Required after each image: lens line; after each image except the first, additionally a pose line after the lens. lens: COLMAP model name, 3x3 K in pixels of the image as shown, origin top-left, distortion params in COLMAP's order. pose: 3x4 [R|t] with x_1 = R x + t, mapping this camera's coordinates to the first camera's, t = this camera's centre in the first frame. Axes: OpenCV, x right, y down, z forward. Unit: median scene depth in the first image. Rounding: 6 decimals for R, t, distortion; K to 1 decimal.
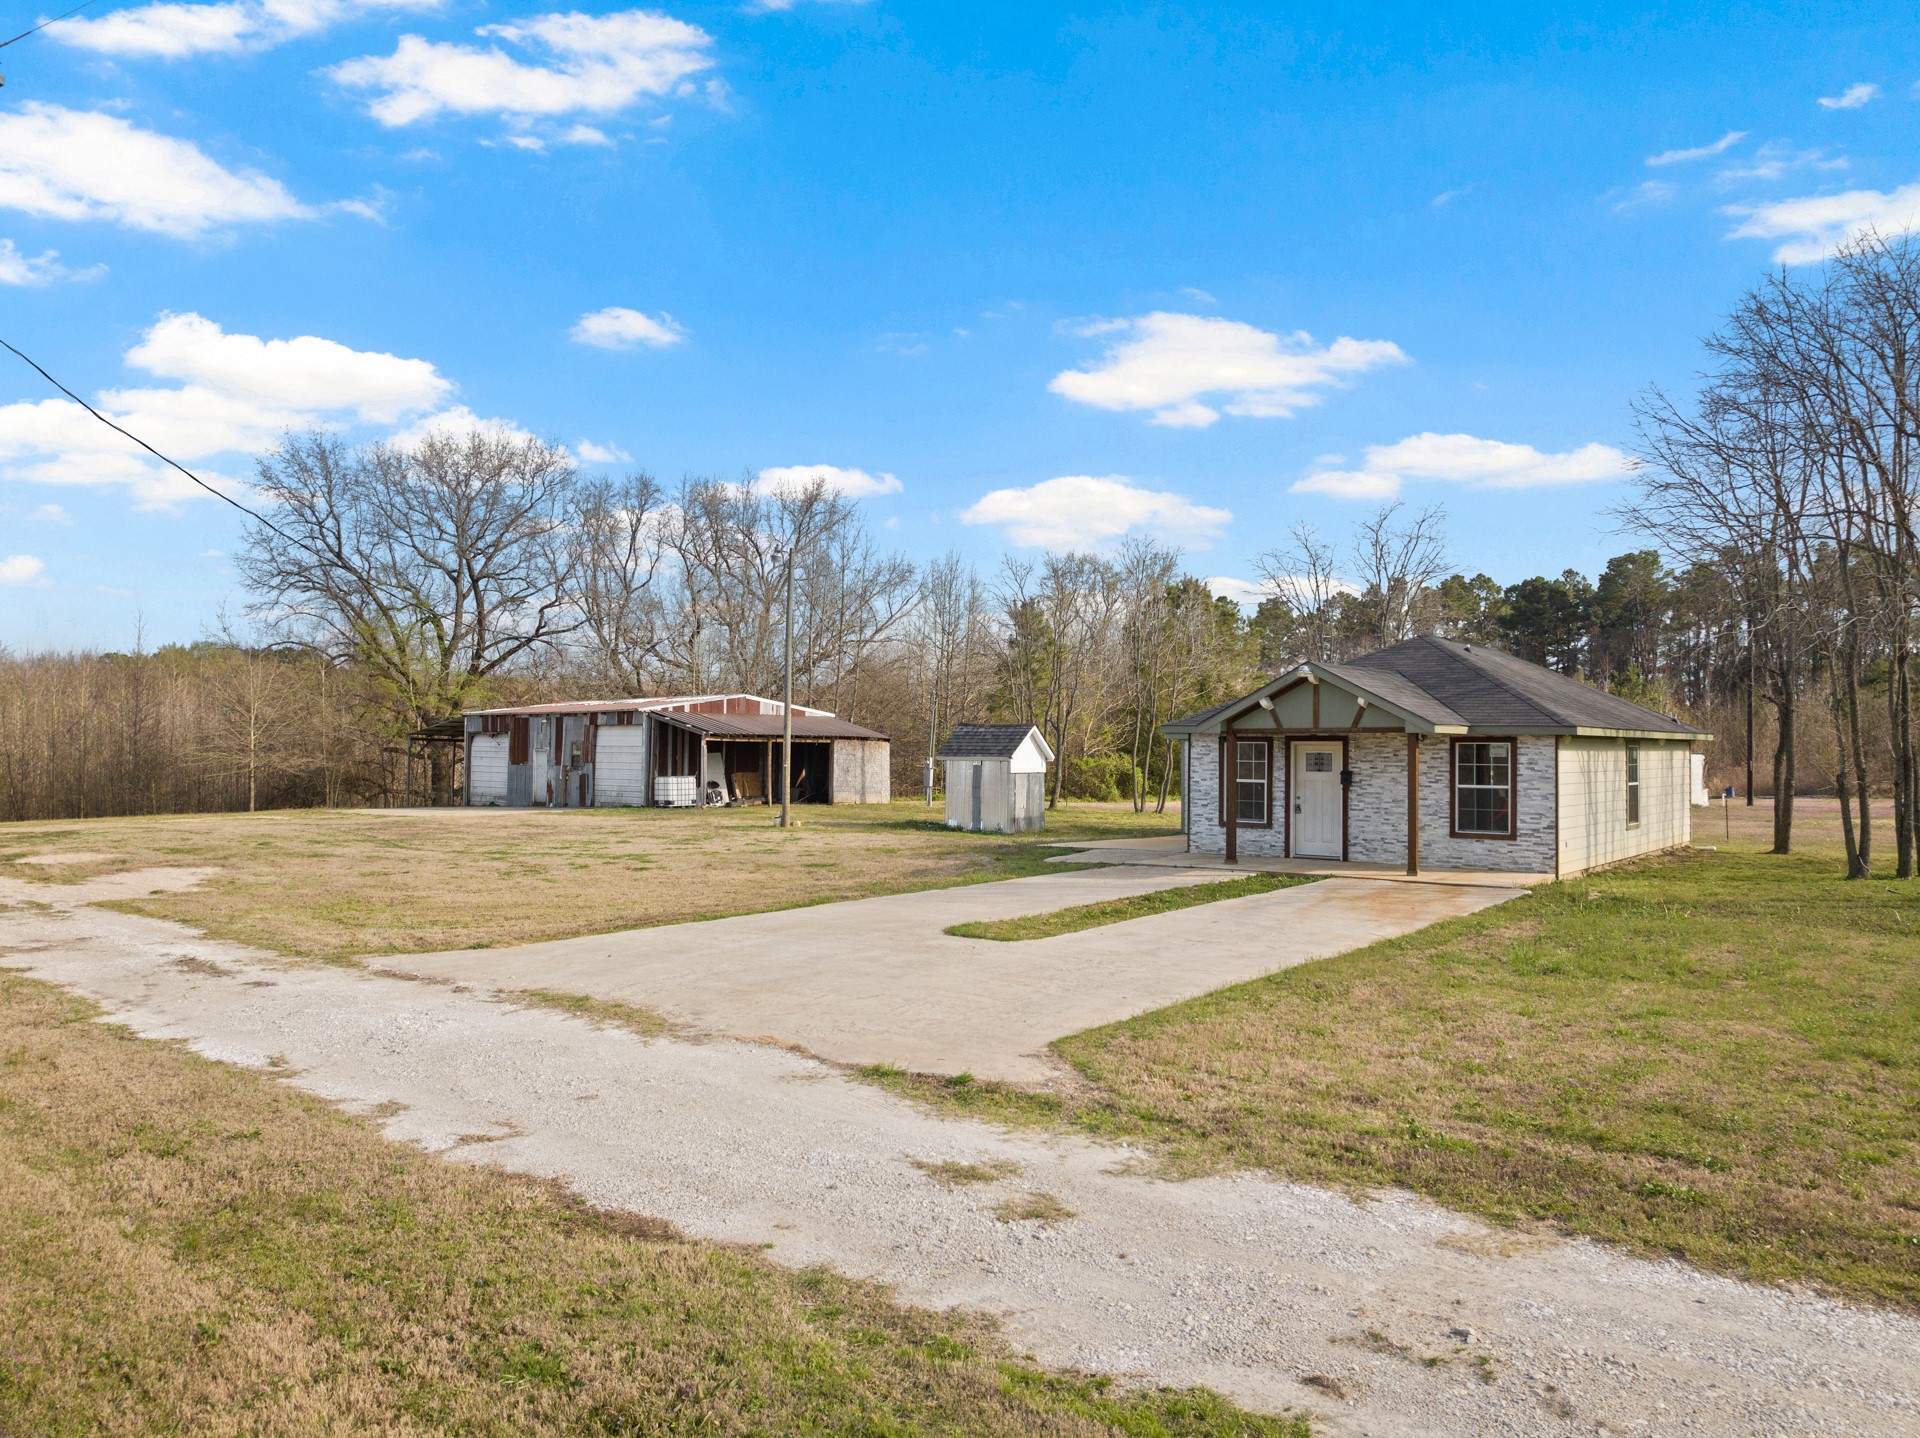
lens RADIAL K [[1353.9, 0, 961.1], [0, 1353.9, 720.0], [0, 0, 1]] dist [-0.035434, 0.006756]
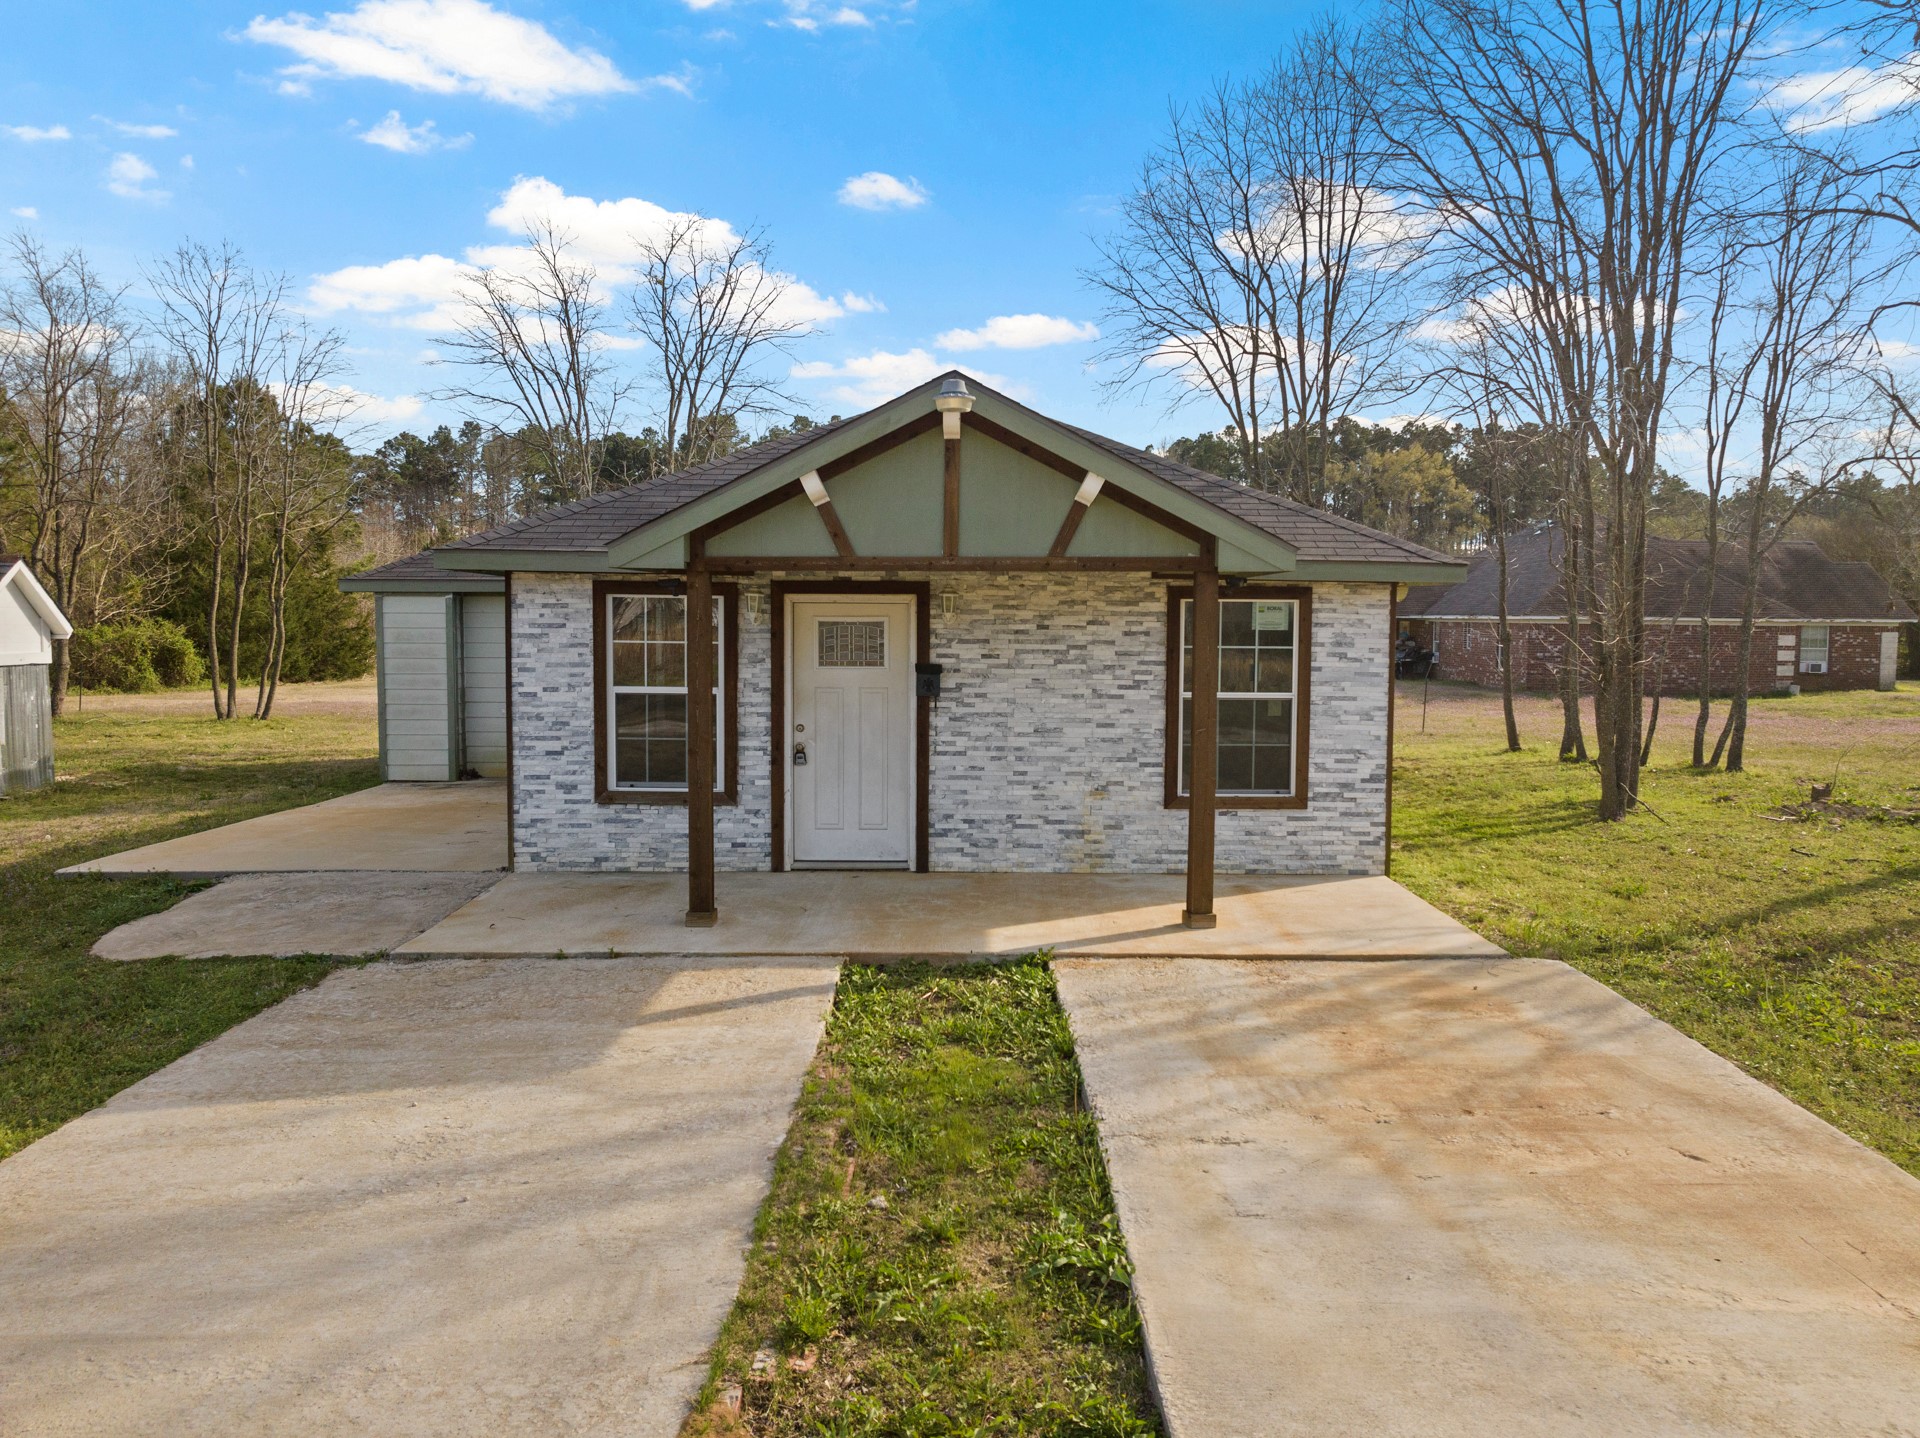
lens RADIAL K [[1353.9, 0, 967.5], [0, 1353.9, 719.1], [0, 0, 1]] dist [-0.035434, 0.006756]
pose [[0.774481, -0.049791, 0.630635, 0.023635], [-0.014191, 0.995279, 0.096008, 0.013407], [-0.632438, -0.083306, 0.770118, 0.640694]]
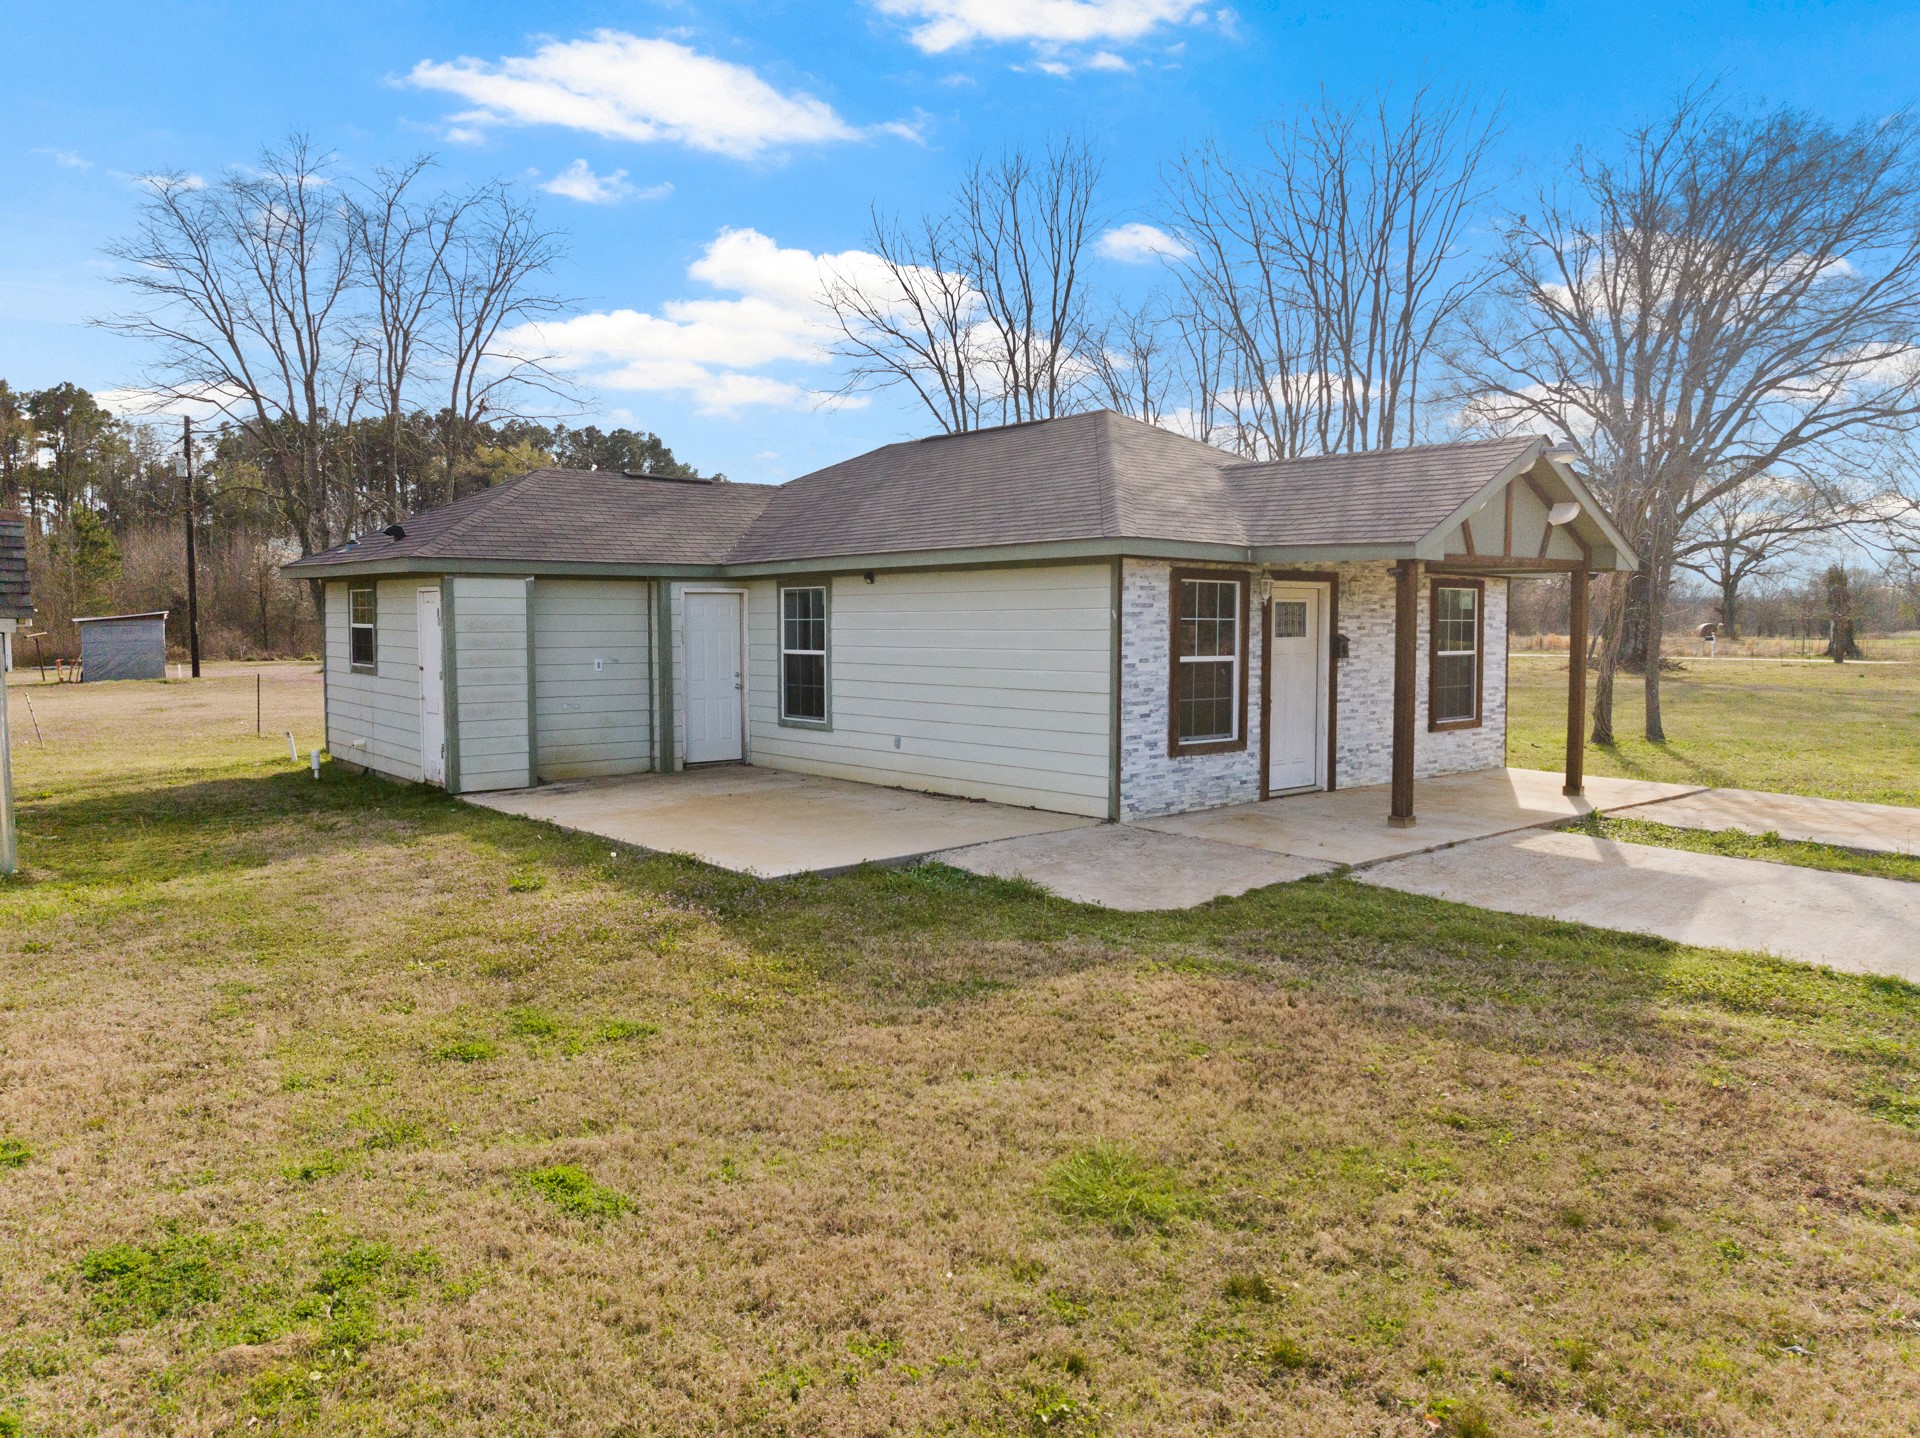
lens RADIAL K [[1353.9, 0, 957.9], [0, 1353.9, 713.3], [0, 0, 1]] dist [-0.035434, 0.006756]
pose [[0.189966, -0.082998, 0.978276, -0.299085], [-0.027327, 0.995587, 0.089773, 0.023320], [-0.981410, -0.043787, 0.186860, 1.018584]]
